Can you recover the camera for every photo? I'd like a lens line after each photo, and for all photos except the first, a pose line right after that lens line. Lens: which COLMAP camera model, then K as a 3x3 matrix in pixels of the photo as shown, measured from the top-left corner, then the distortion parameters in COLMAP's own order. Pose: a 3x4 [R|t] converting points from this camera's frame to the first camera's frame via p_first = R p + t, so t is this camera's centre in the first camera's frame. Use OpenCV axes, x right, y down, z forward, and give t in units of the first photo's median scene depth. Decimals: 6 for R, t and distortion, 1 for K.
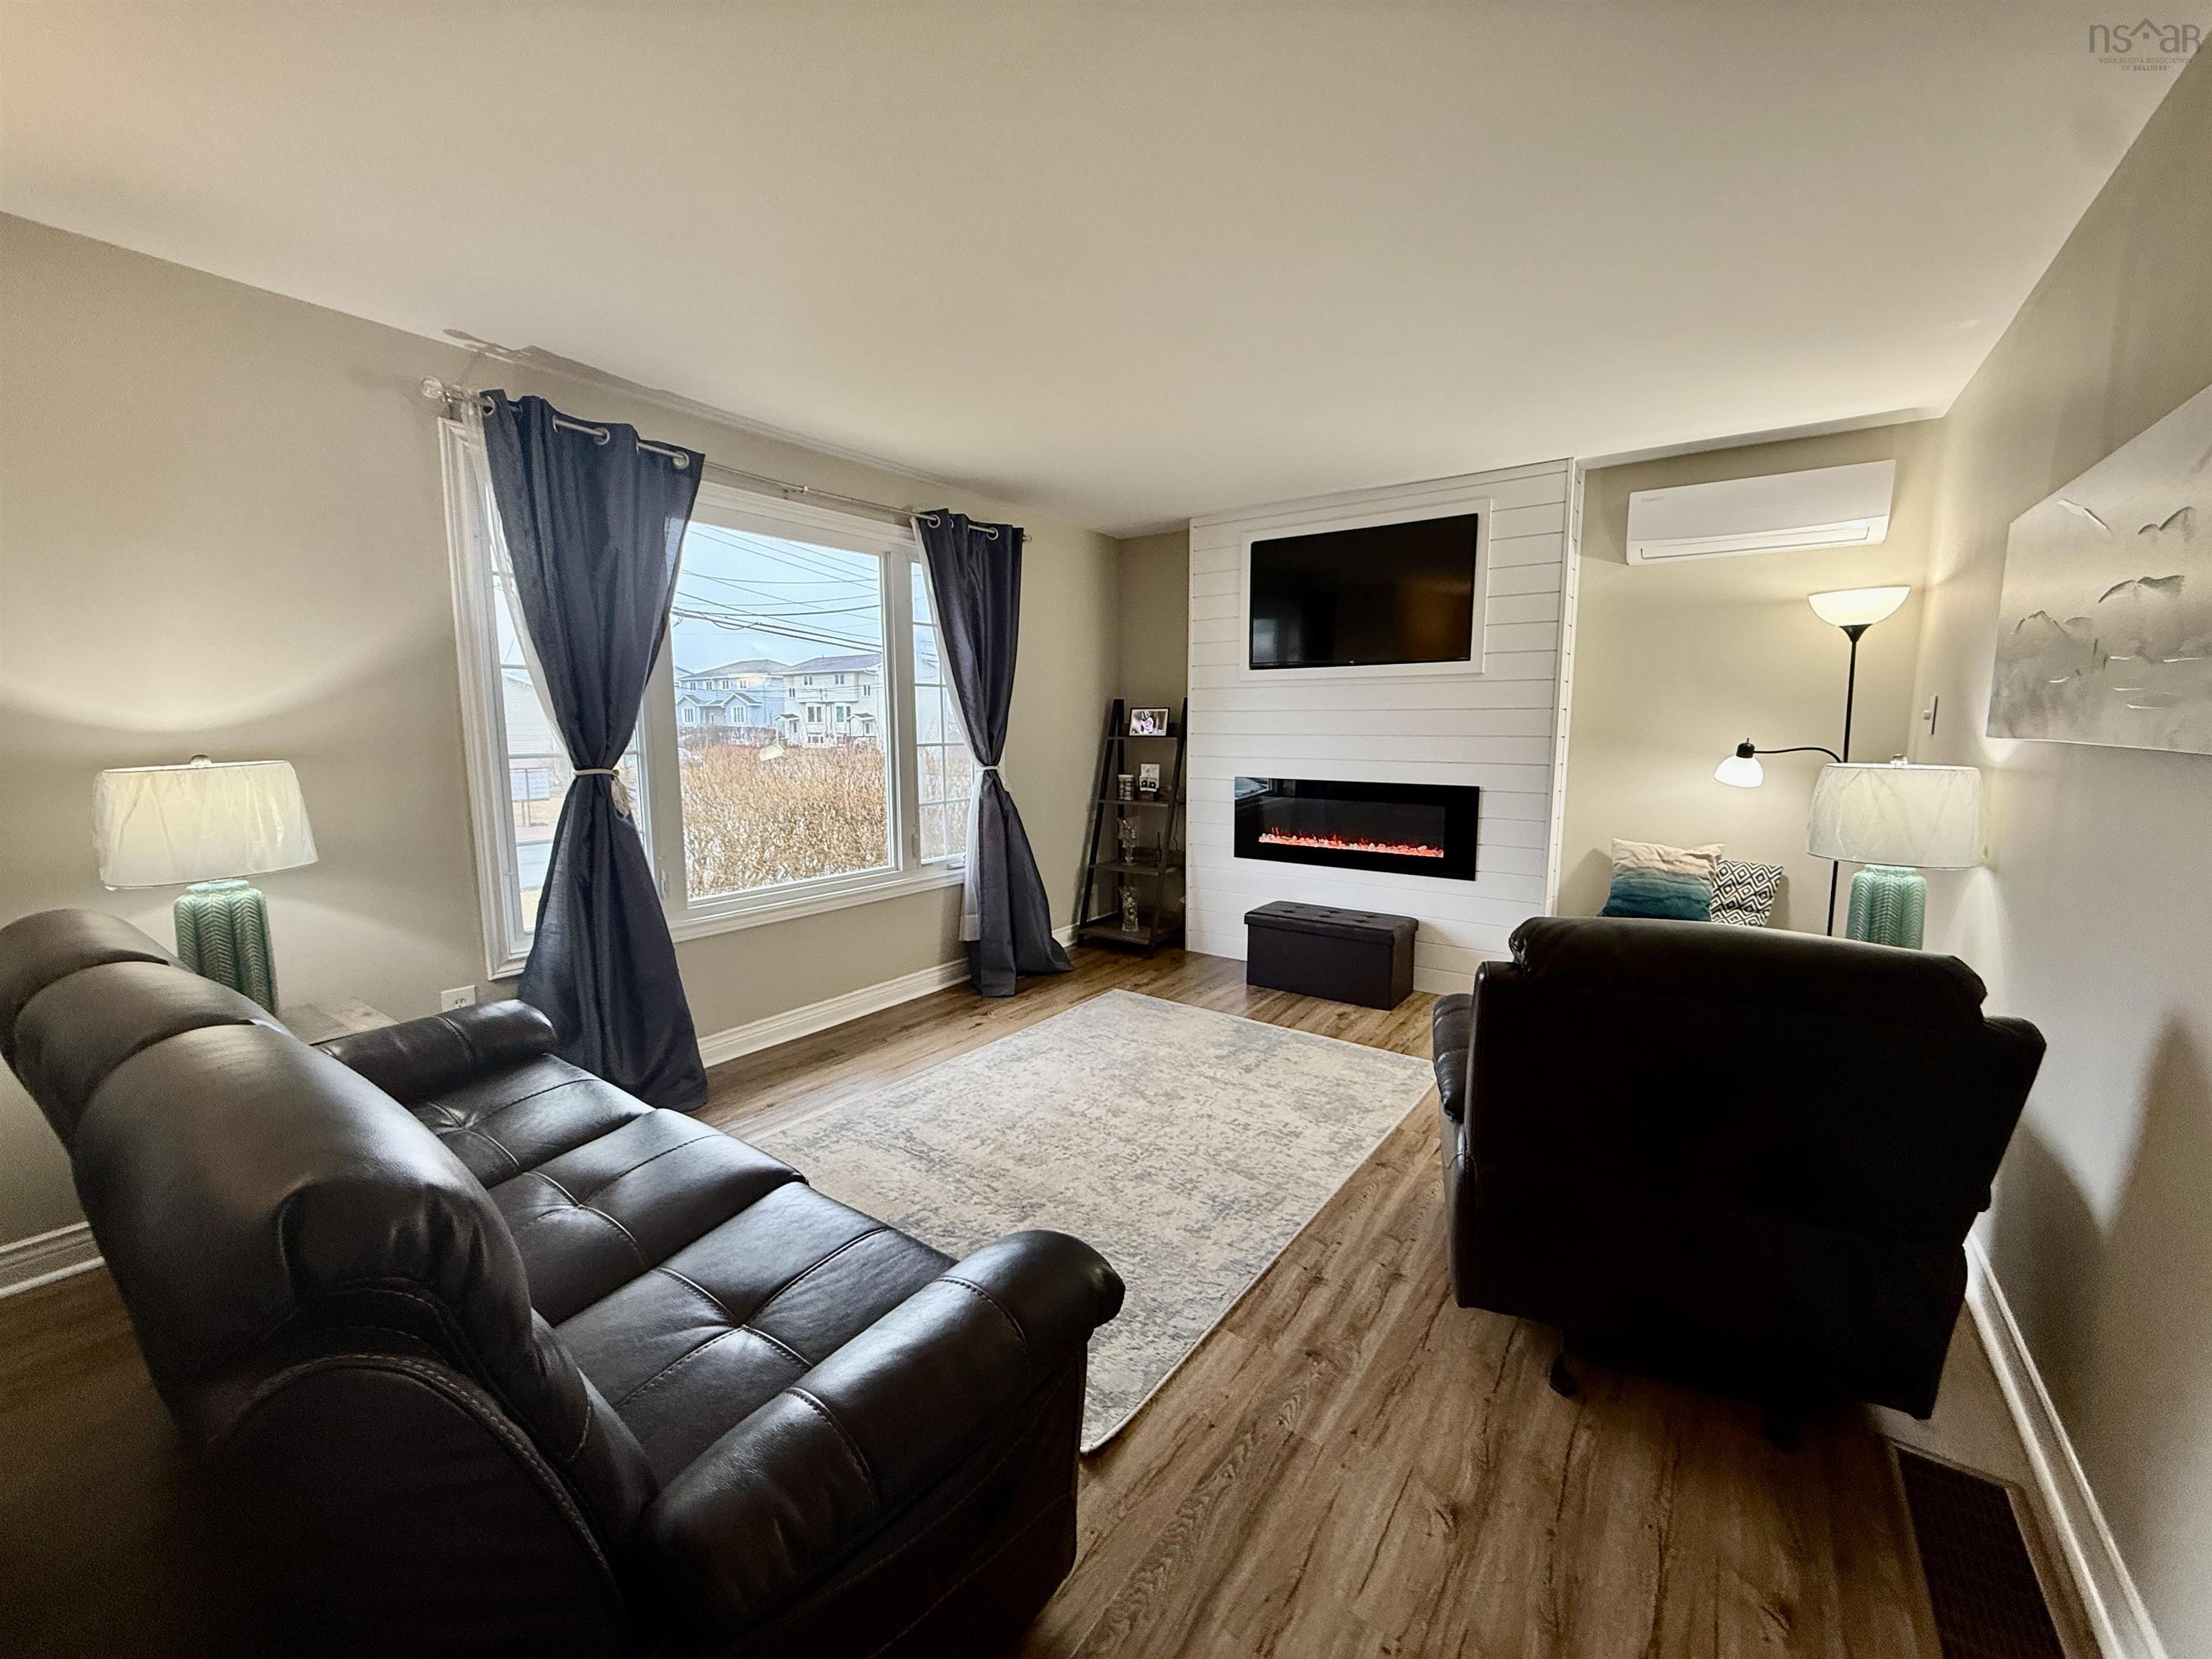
lens RADIAL K [[877.0, 0, 1098.9], [0, 877.0, 831.6], [0, 0, 1]] dist [-0.000664, 0.000205]
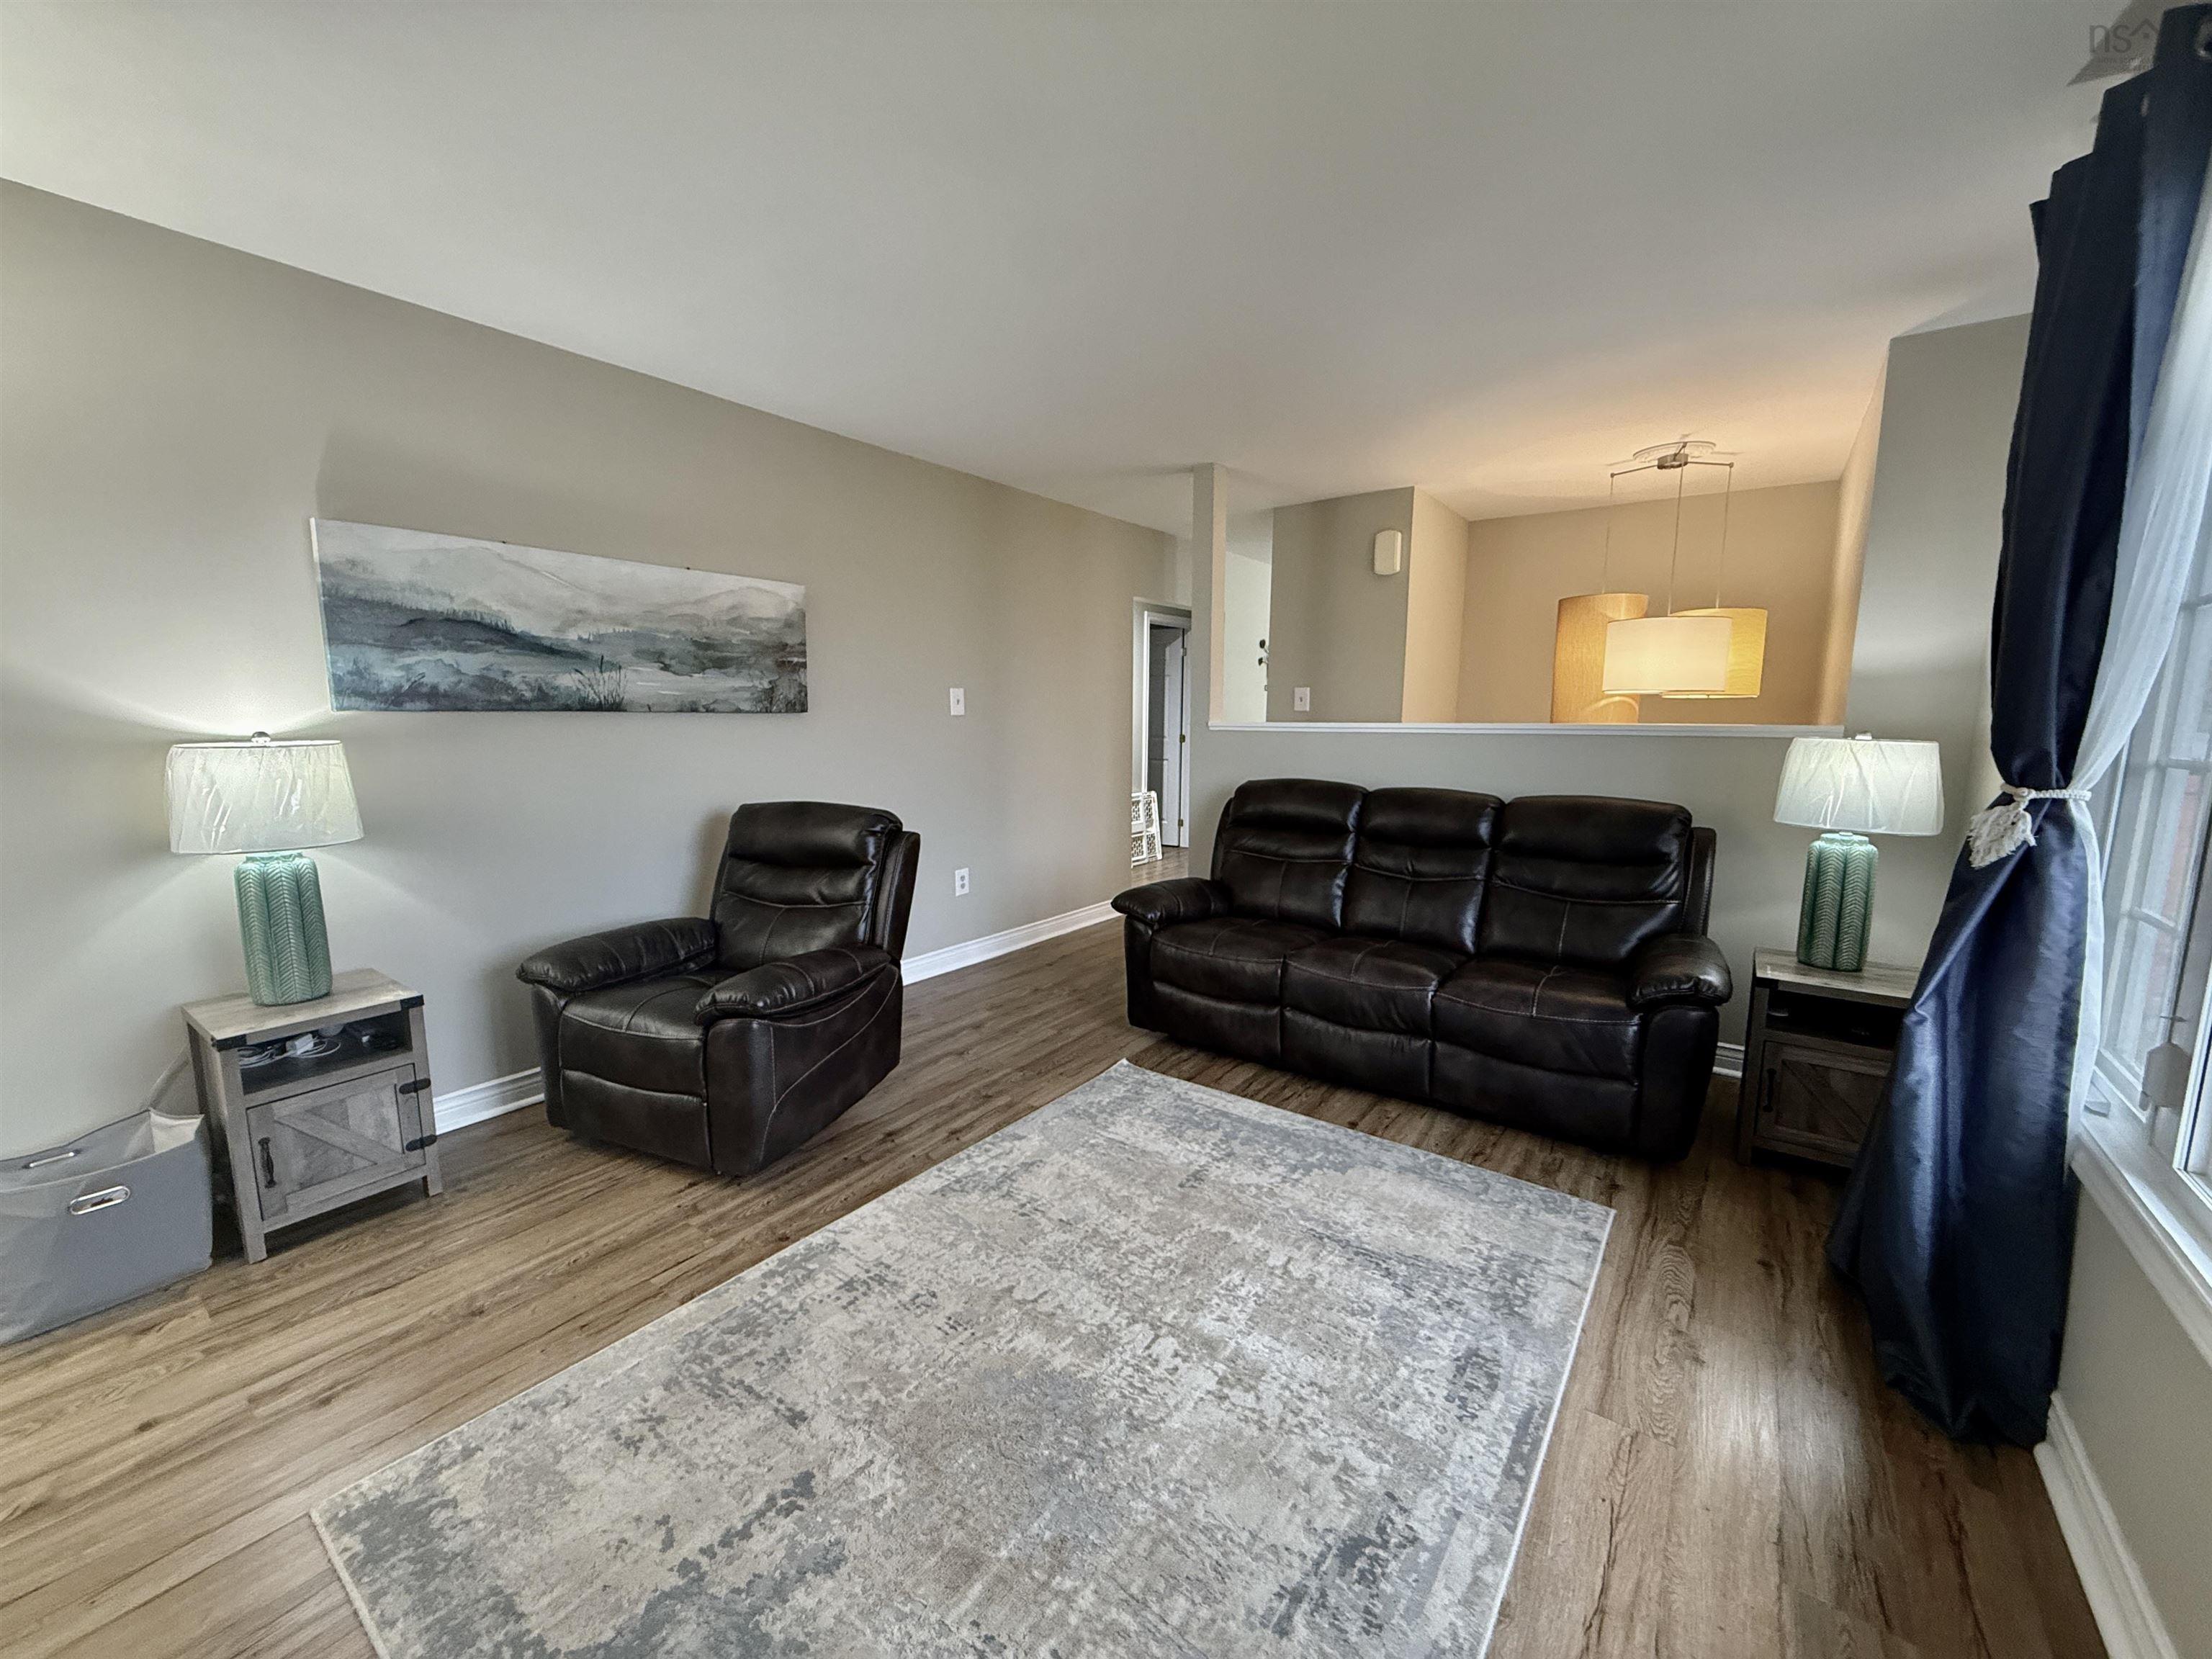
lens RADIAL K [[877.0, 0, 1100.5], [0, 877.0, 828.0], [0, 0, 1]] dist [-0.000664, 0.000205]
pose [[-0.999986, -0.003913, 0.003611, 0.016405], [-0.002835, 0.965332, 0.261012, -0.134302], [-0.004507, 0.260998, -0.965329, 1.114445]]
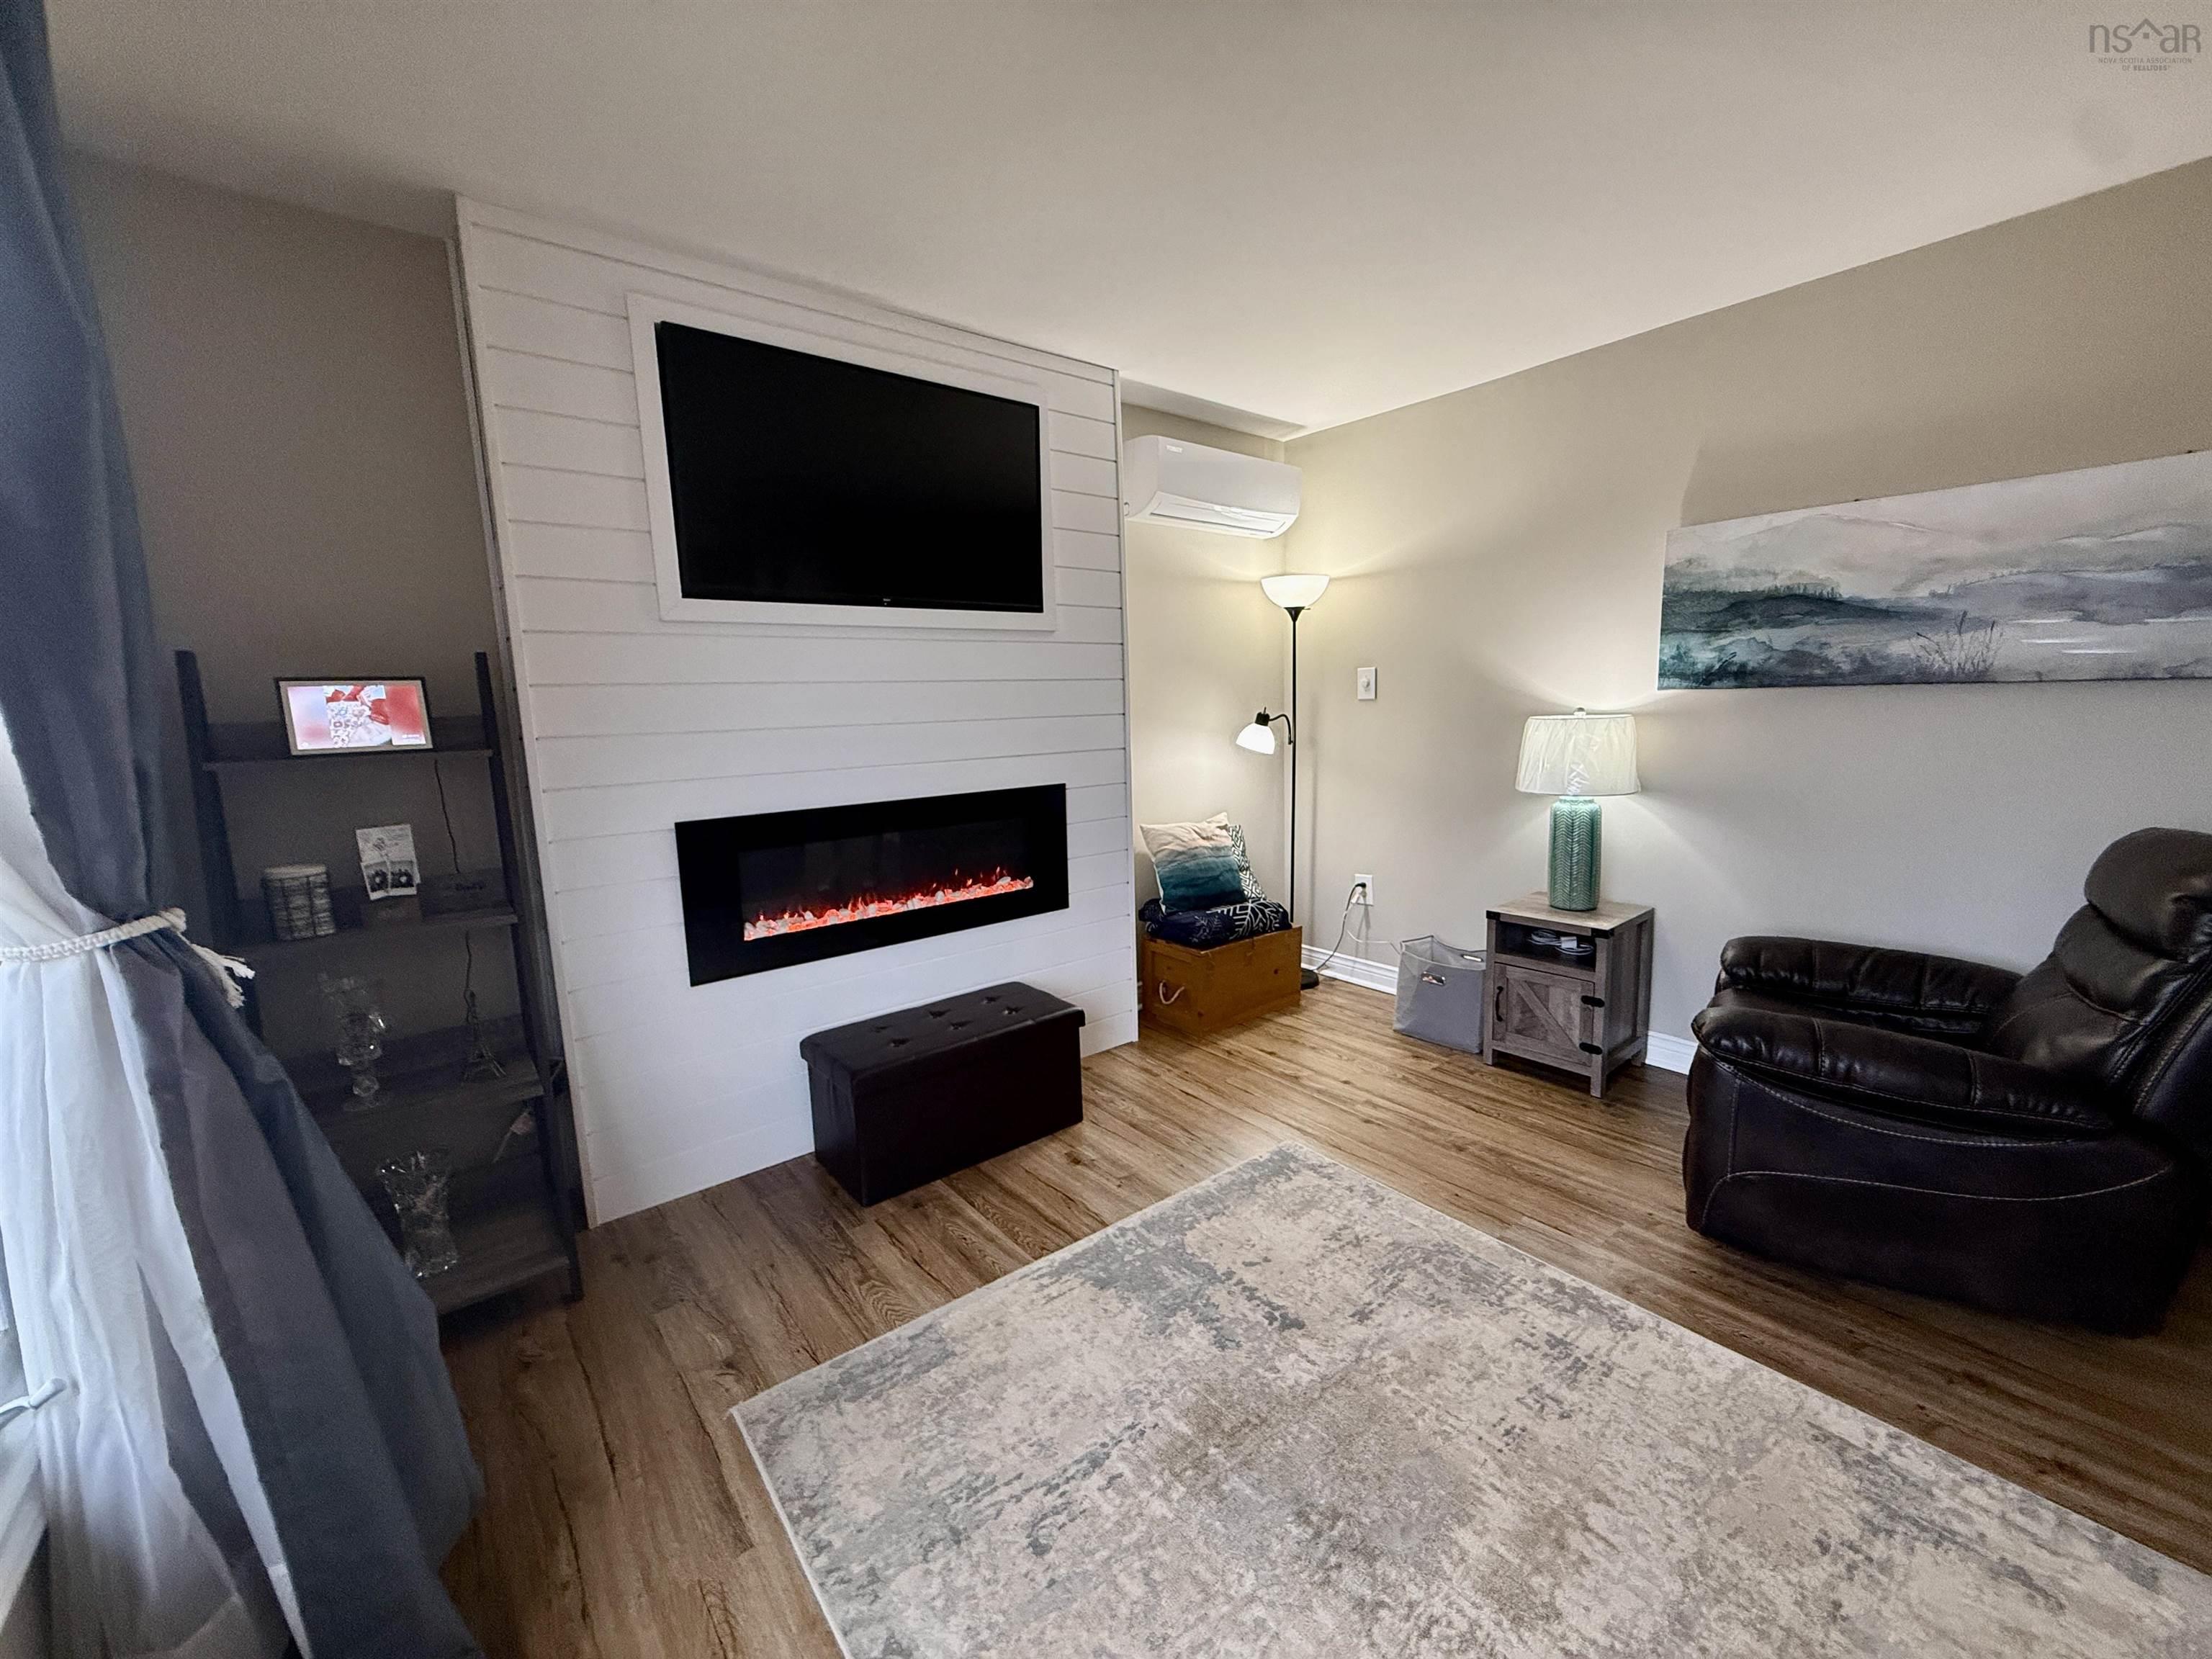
lens RADIAL K [[877.0, 0, 1095.6], [0, 877.0, 830.8], [0, 0, 1]] dist [-0.000664, 0.000205]
pose [[0.269106, -0.145422, 0.952068, -0.281973], [0.152043, 0.982554, 0.107103, -0.088446], [-0.951034, 0.115934, 0.286521, 0.769993]]
